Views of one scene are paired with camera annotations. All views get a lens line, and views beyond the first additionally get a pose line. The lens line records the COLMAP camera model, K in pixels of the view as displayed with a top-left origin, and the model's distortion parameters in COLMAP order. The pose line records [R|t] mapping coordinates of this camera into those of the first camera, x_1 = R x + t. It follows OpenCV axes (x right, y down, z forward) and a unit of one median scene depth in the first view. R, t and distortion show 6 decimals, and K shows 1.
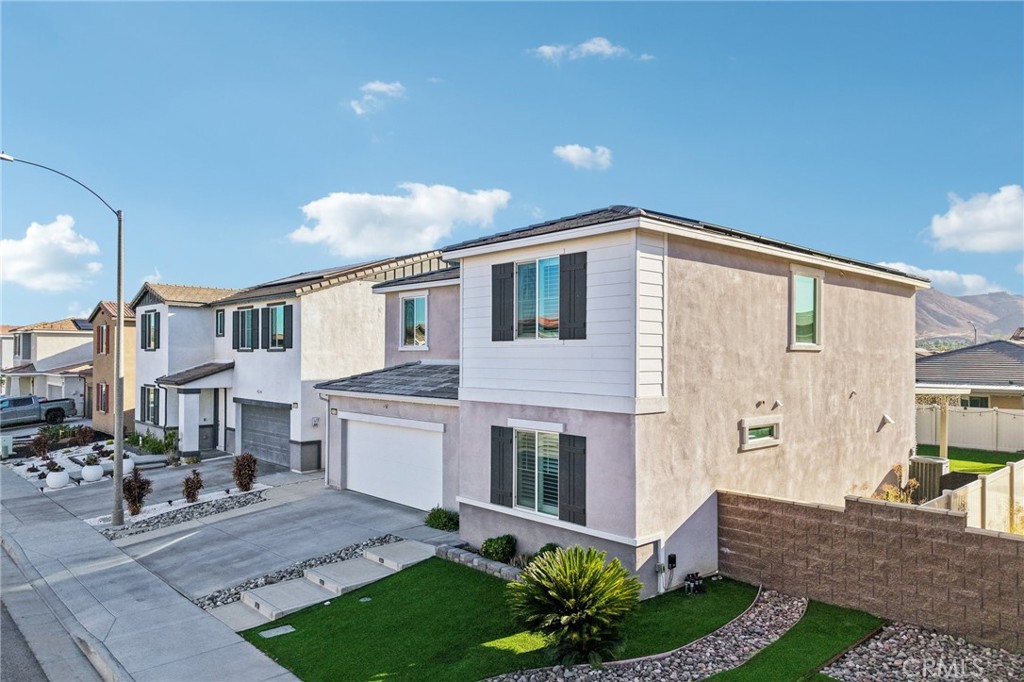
lens RADIAL K [[705.2, 0, 512.0], [0, 705.2, 341.0], [0, 0, 1]] dist [0.005921, -0.004408]
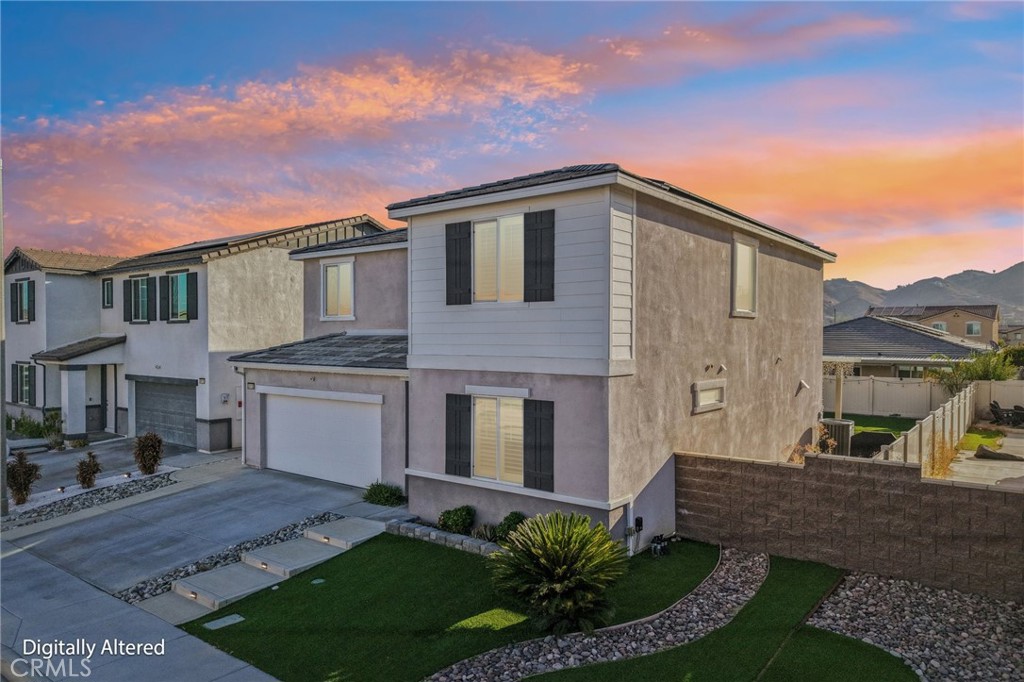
lens RADIAL K [[693.9, 0, 512.0], [0, 693.9, 341.0], [0, 0, 1]] dist [0.006851, -0.006050]
pose [[0.986698, -0.003828, 0.162518, -0.091525], [-0.000667, 0.999619, 0.027590, 0.023024], [-0.162562, -0.027331, 0.986320, 0.060686]]
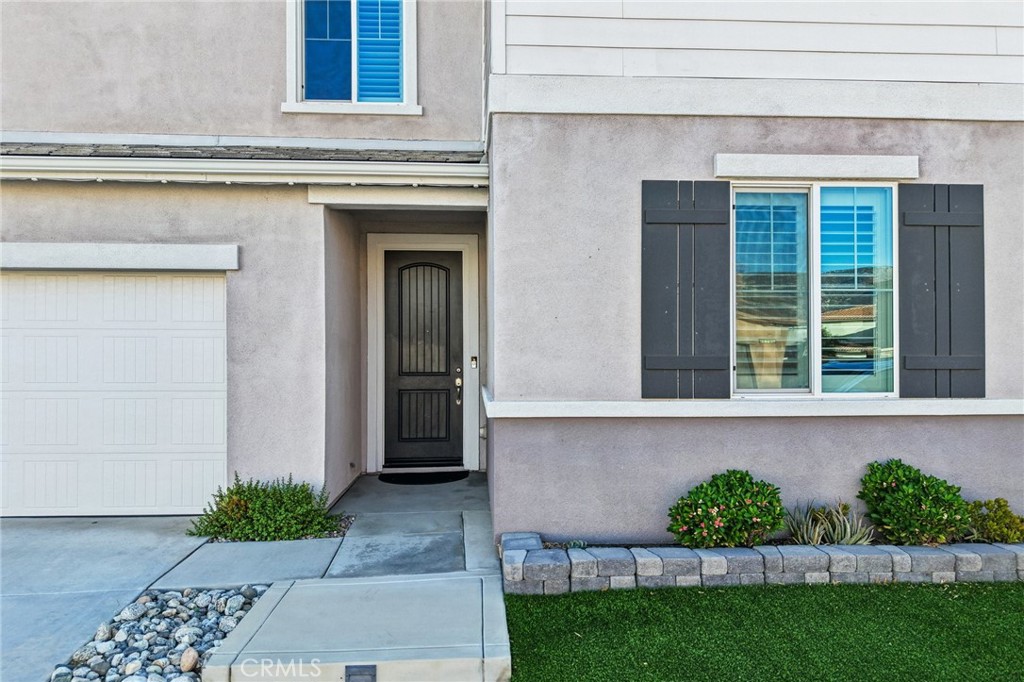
lens RADIAL K [[688.3, 0, 513.7], [0, 688.3, 365.3], [0, 0, 1]] dist [0.001811, -0.000796]
pose [[0.631023, -0.001431, 0.775763, -0.327471], [-0.013265, 0.999832, 0.012635, 0.205473], [-0.775651, -0.018264, 0.630898, 0.817575]]
